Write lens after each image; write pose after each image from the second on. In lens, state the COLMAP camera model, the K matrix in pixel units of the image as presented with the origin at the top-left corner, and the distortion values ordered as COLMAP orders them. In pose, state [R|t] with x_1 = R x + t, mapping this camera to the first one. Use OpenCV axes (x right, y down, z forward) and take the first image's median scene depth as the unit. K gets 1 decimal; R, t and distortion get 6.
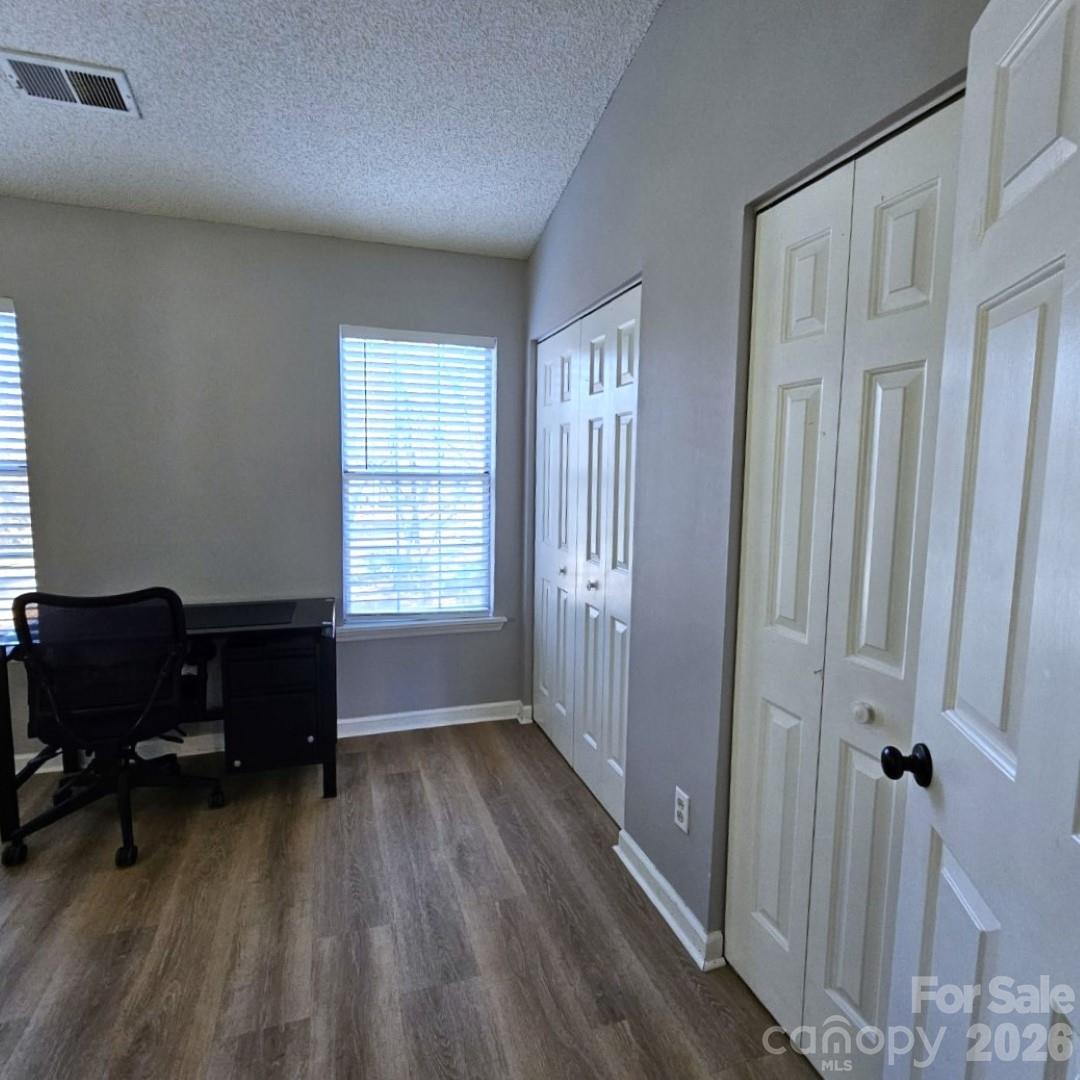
lens RADIAL K [[624.5, 0, 523.8], [0, 624.5, 535.3], [0, 0, 1]] dist [0.002187, 0.002178]
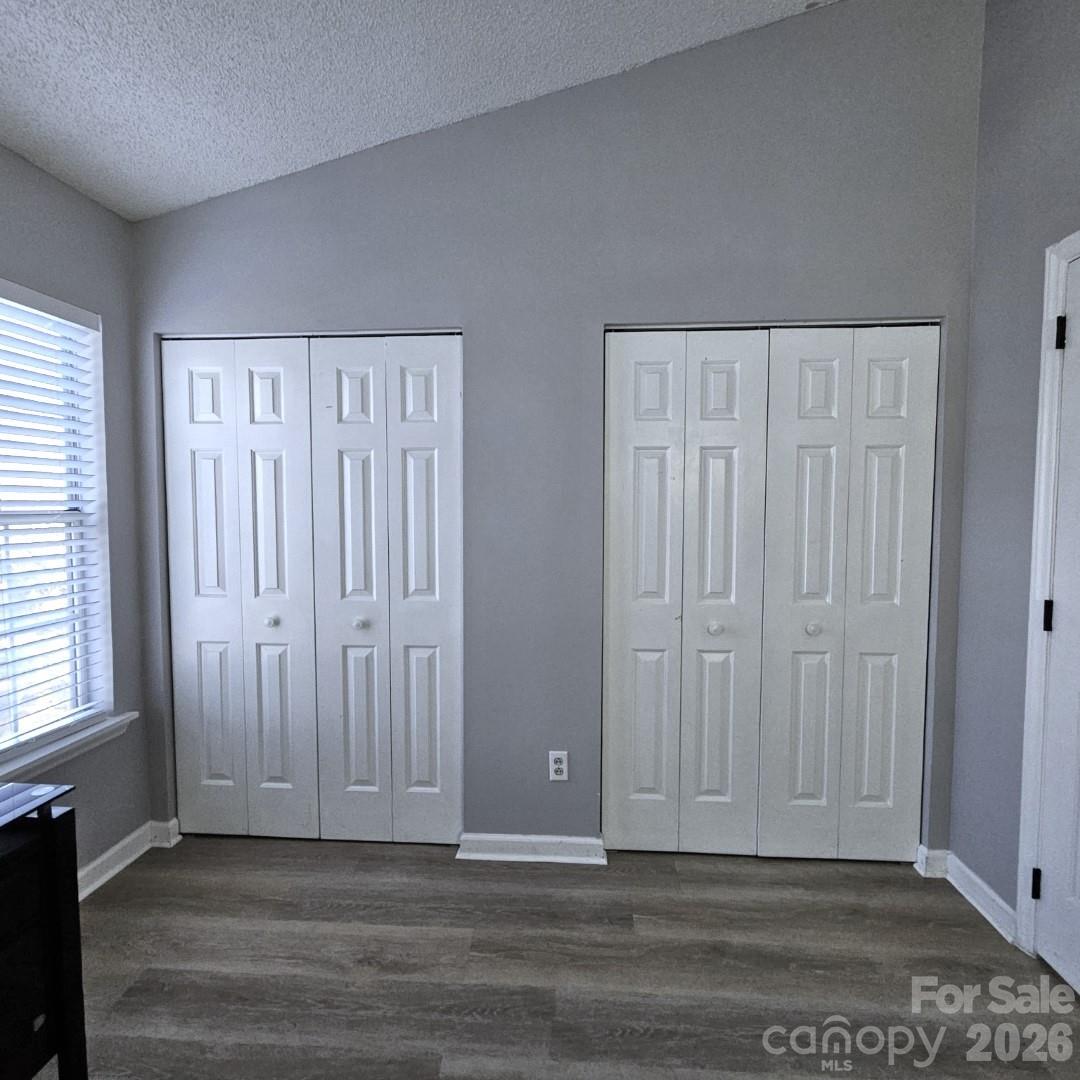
lens RADIAL K [[592.0, 0, 552.0], [0, 592.0, 542.9], [0, 0, 1]] dist [0.002132, -0.003703]
pose [[0.352771, -0.068102, 0.933228, -0.682963], [0.106286, 0.993809, 0.032346, -0.044226], [-0.929654, 0.087778, 0.357826, 0.431450]]
